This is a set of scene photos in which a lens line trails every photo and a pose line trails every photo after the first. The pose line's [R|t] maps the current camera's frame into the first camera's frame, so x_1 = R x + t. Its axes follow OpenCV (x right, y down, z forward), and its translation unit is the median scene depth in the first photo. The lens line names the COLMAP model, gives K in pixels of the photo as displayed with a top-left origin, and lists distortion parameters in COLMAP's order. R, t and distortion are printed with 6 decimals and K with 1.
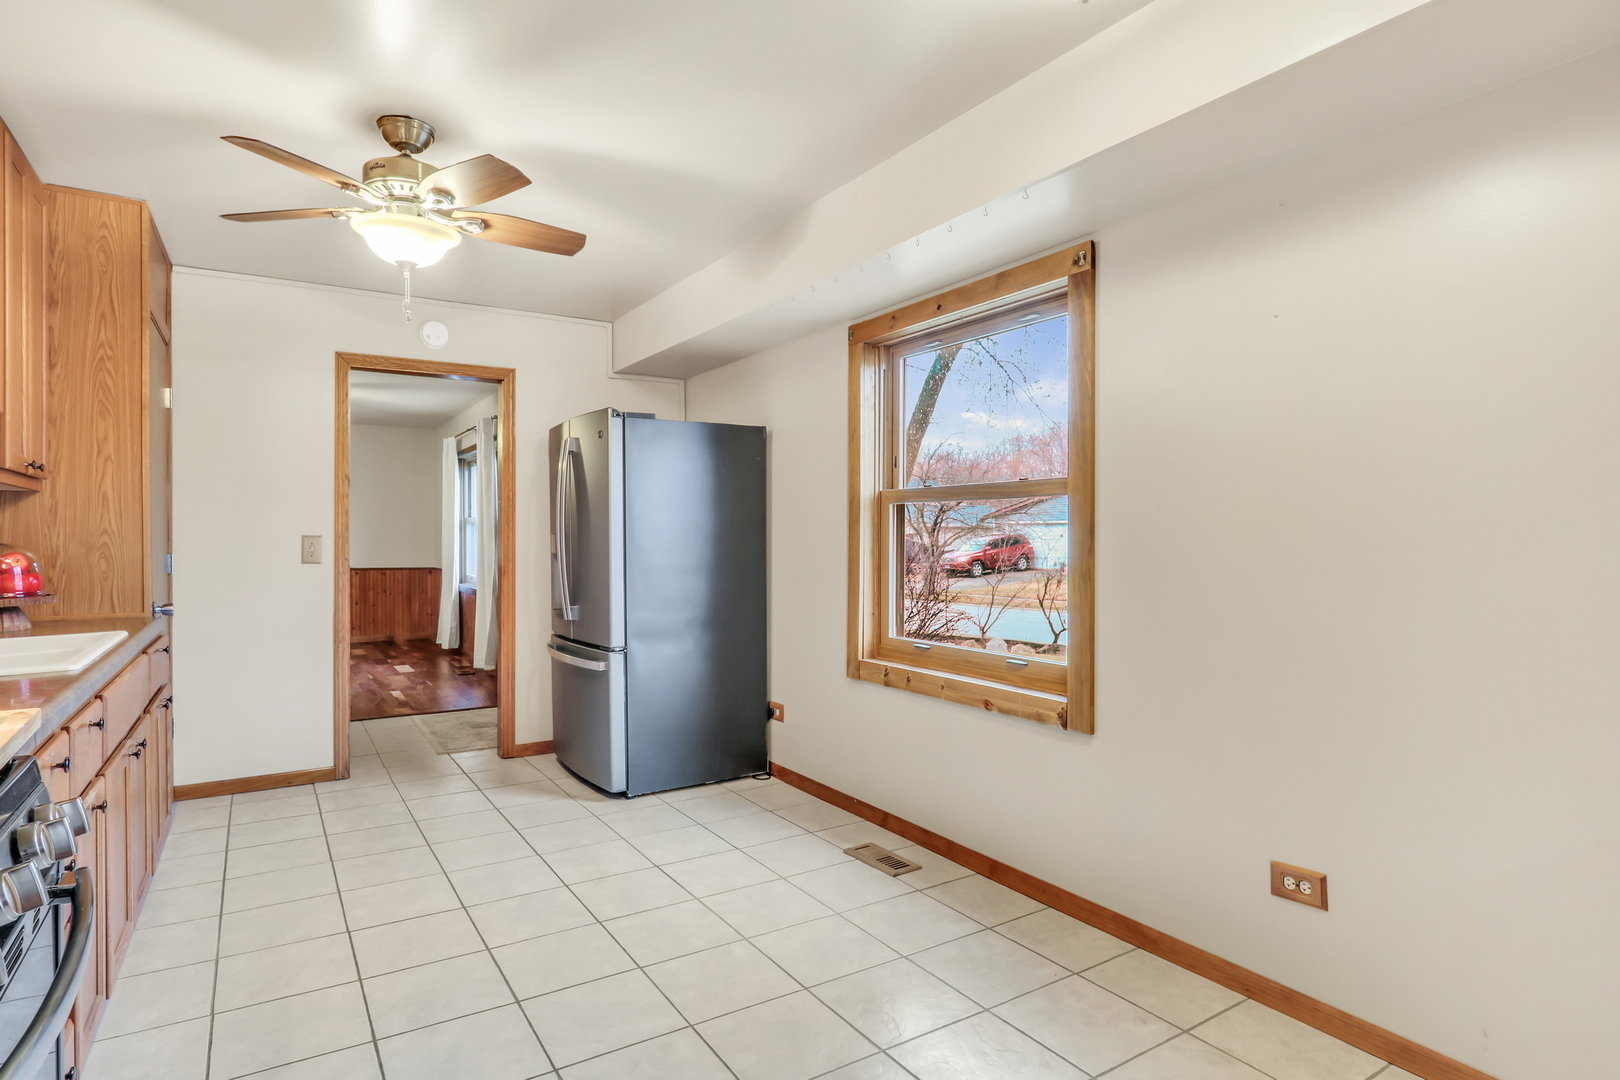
lens RADIAL K [[884.8, 0, 803.9], [0, 884.8, 540.5], [0, 0, 1]] dist [-0.000271, 0.002143]
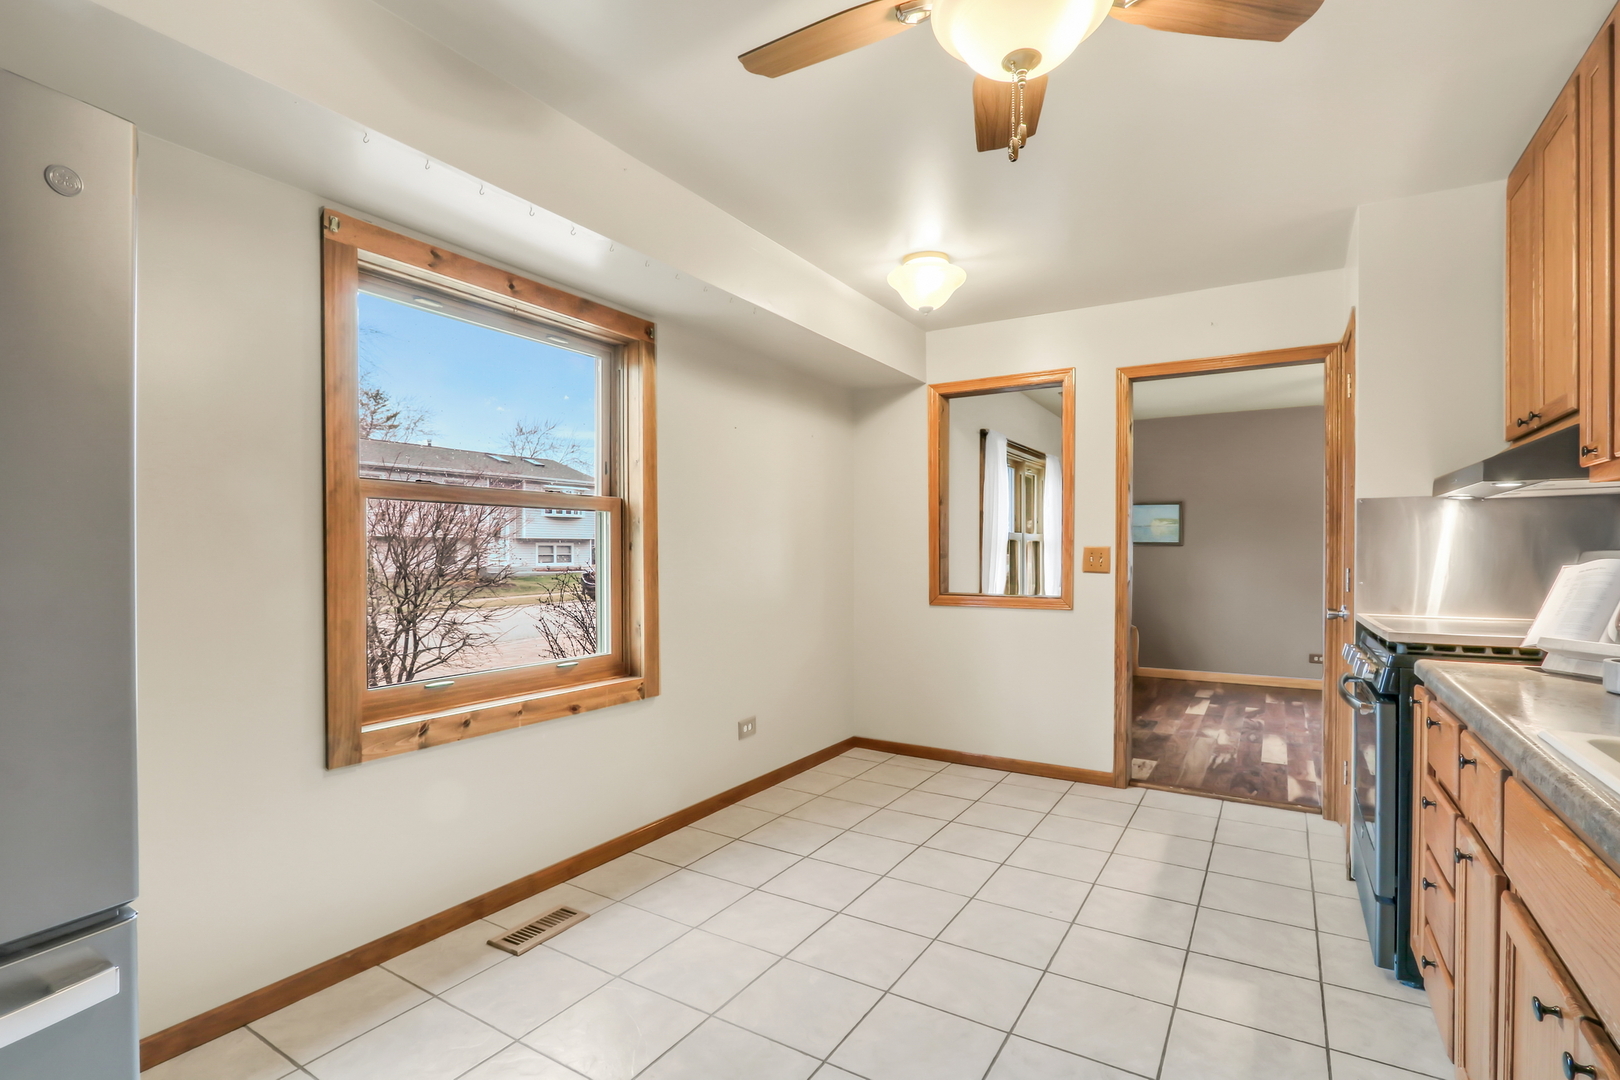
lens RADIAL K [[771.5, 0, 800.4], [0, 771.5, 550.7], [0, 0, 1]] dist [-0.019263, -0.000440]
pose [[-0.442163, -0.001812, 0.896933, -0.691265], [-0.000518, 0.999998, 0.001764, -0.001032], [-0.896935, 0.000316, -0.442163, 1.124913]]
